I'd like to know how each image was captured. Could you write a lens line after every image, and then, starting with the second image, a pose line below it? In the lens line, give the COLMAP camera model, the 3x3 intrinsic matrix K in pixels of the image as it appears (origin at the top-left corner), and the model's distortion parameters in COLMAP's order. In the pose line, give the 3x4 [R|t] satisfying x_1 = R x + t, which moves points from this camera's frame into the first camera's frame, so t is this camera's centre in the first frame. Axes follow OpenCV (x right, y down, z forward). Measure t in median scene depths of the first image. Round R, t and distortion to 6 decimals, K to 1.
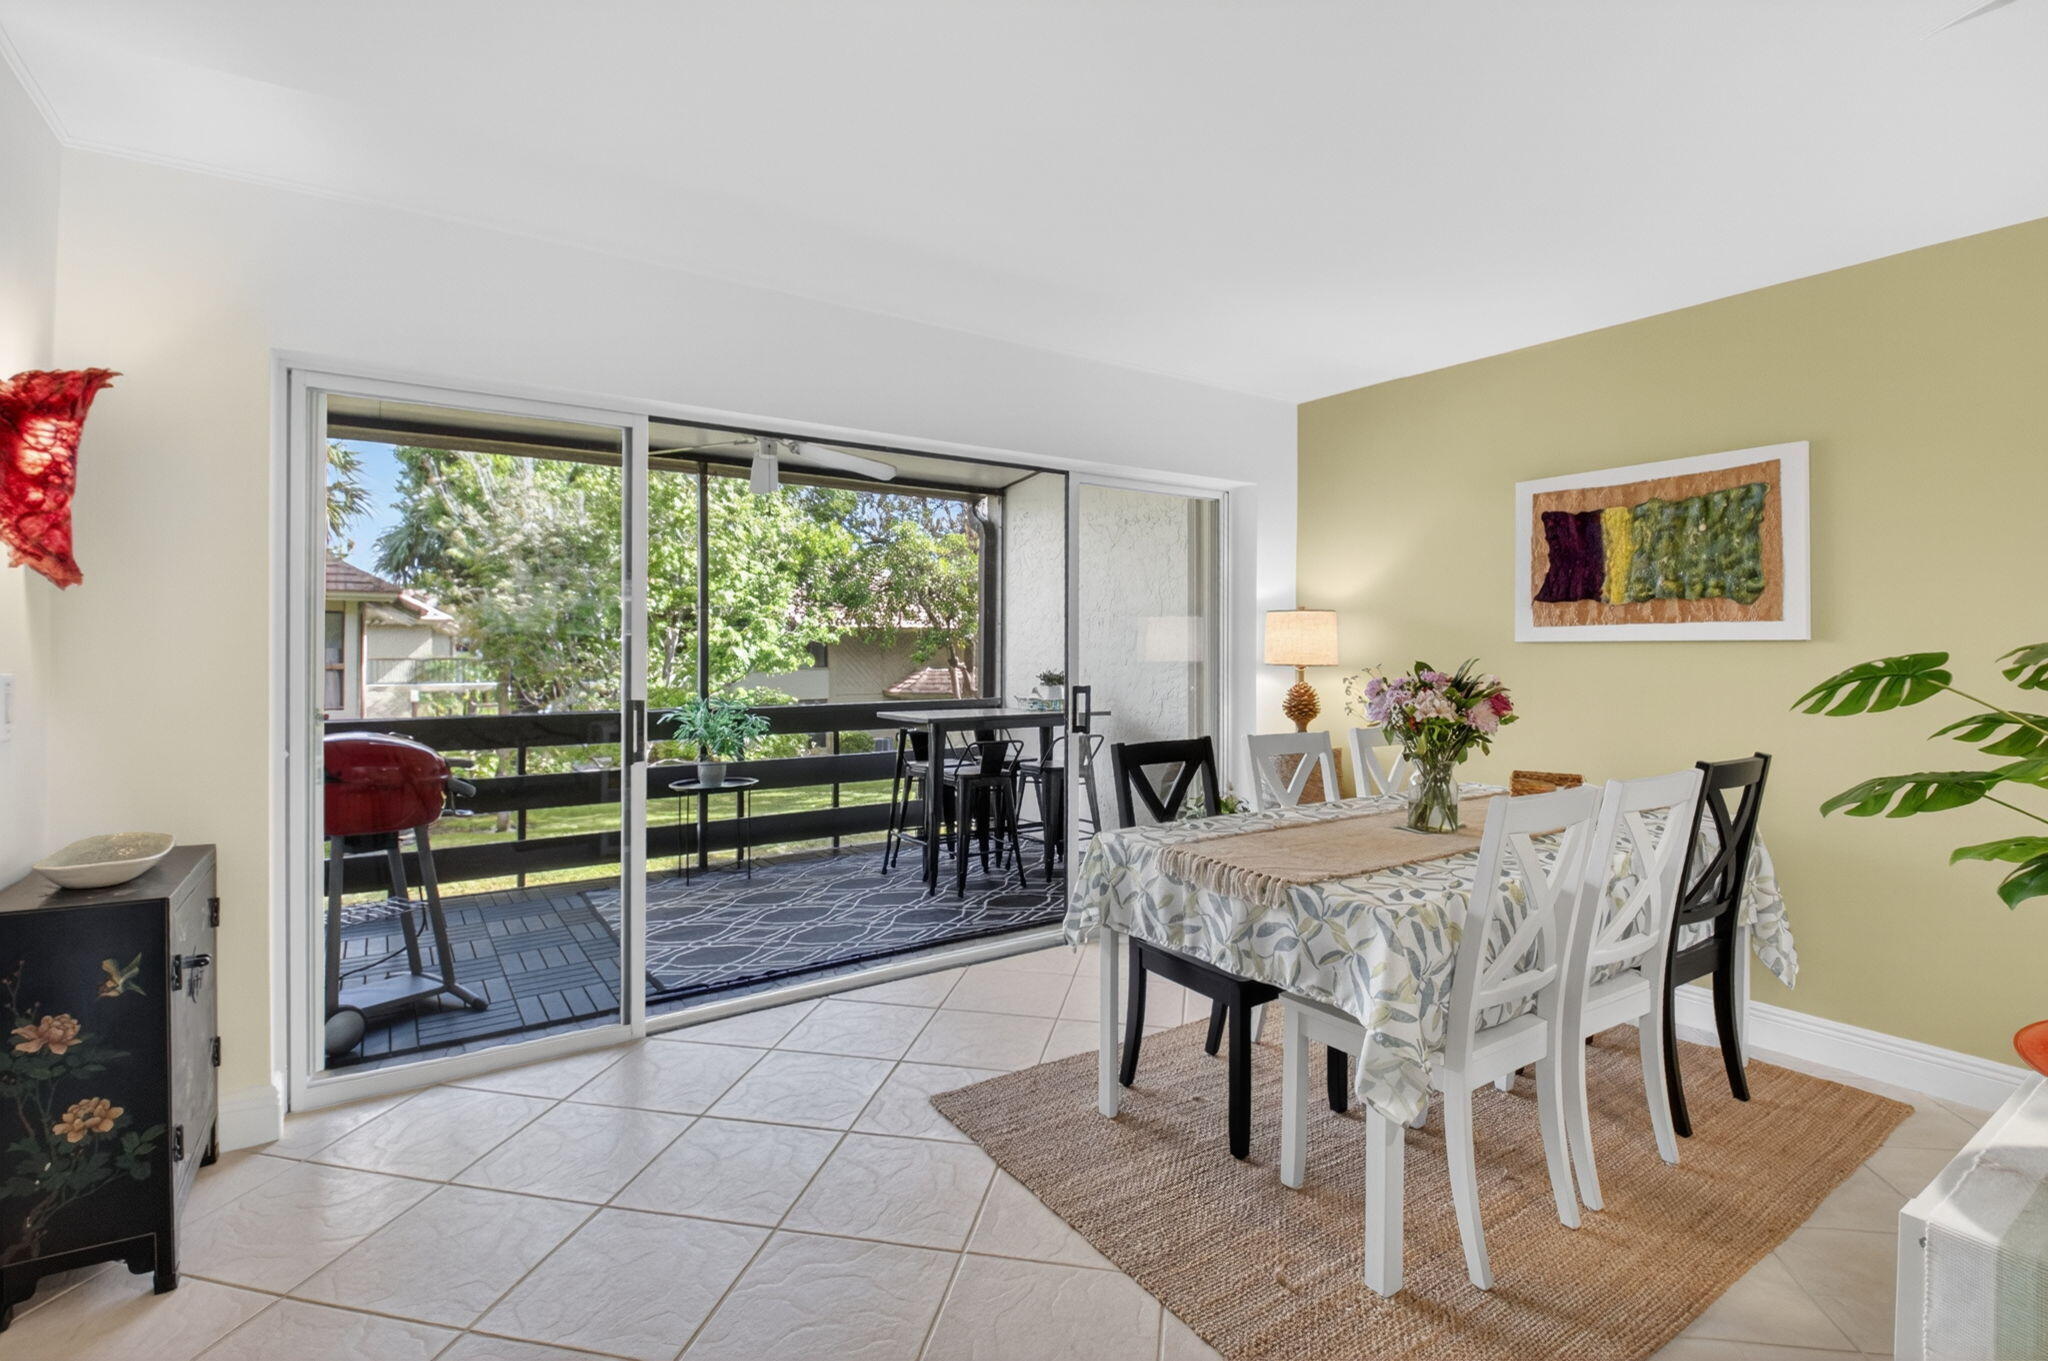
lens RADIAL K [[952.3, 0, 1028.2], [0, 952.3, 653.0], [0, 0, 1]] dist [-0.016765, -0.000503]
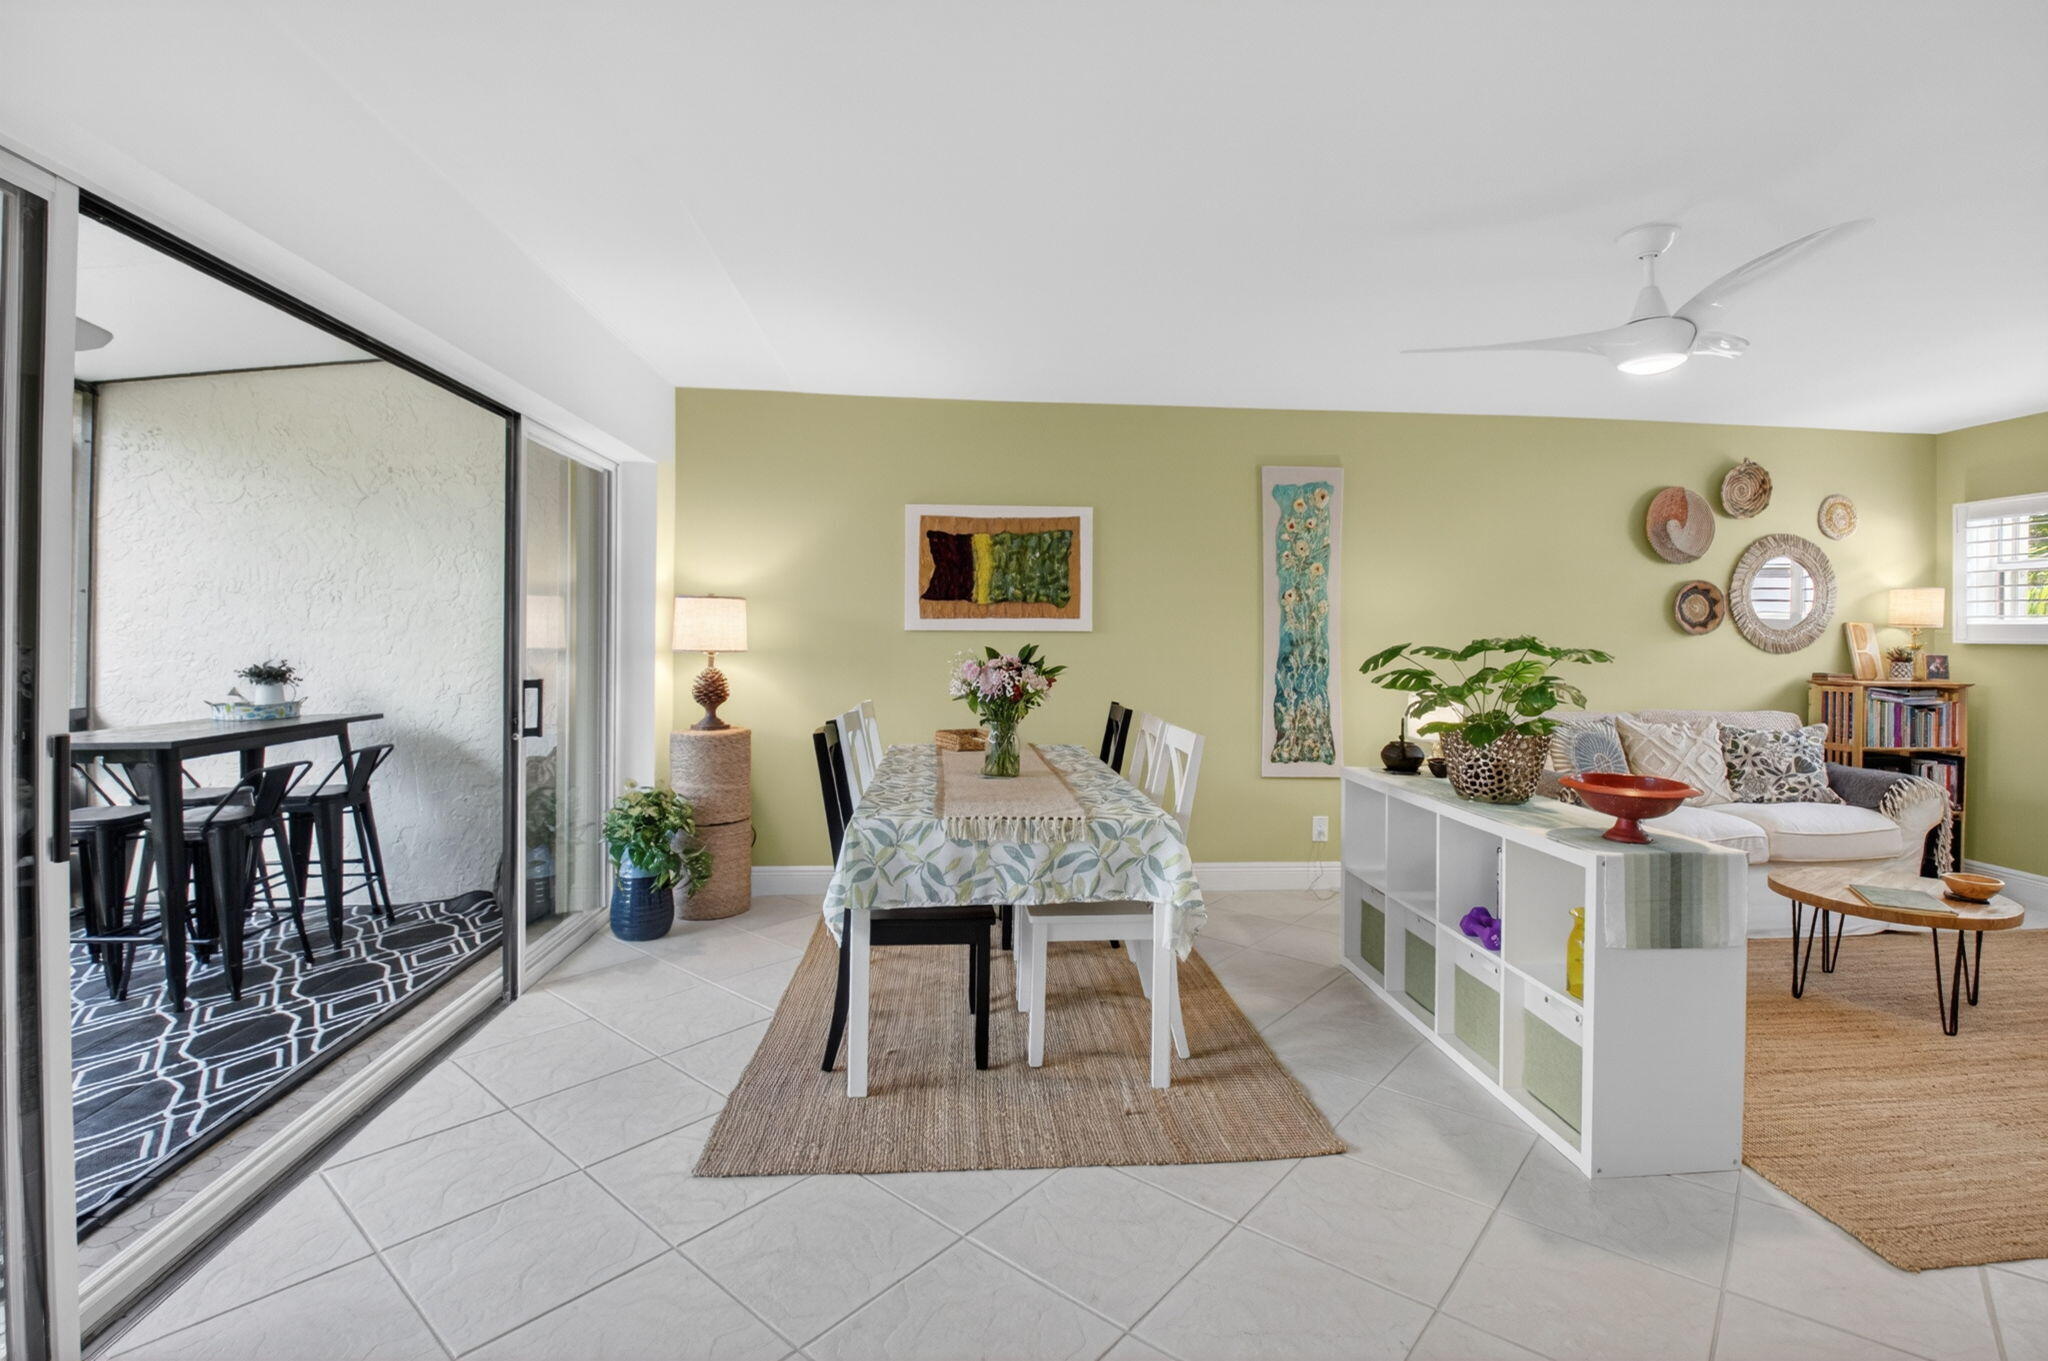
lens RADIAL K [[942.9, 0, 1027.5], [0, 942.9, 636.1], [0, 0, 1]] dist [-0.014551, -0.000060]
pose [[0.484787, 0.001052, 0.874632, -0.450961], [-0.002089, 0.999998, -0.000045, -0.003982], [-0.874630, -0.001805, 0.484788, 0.225593]]
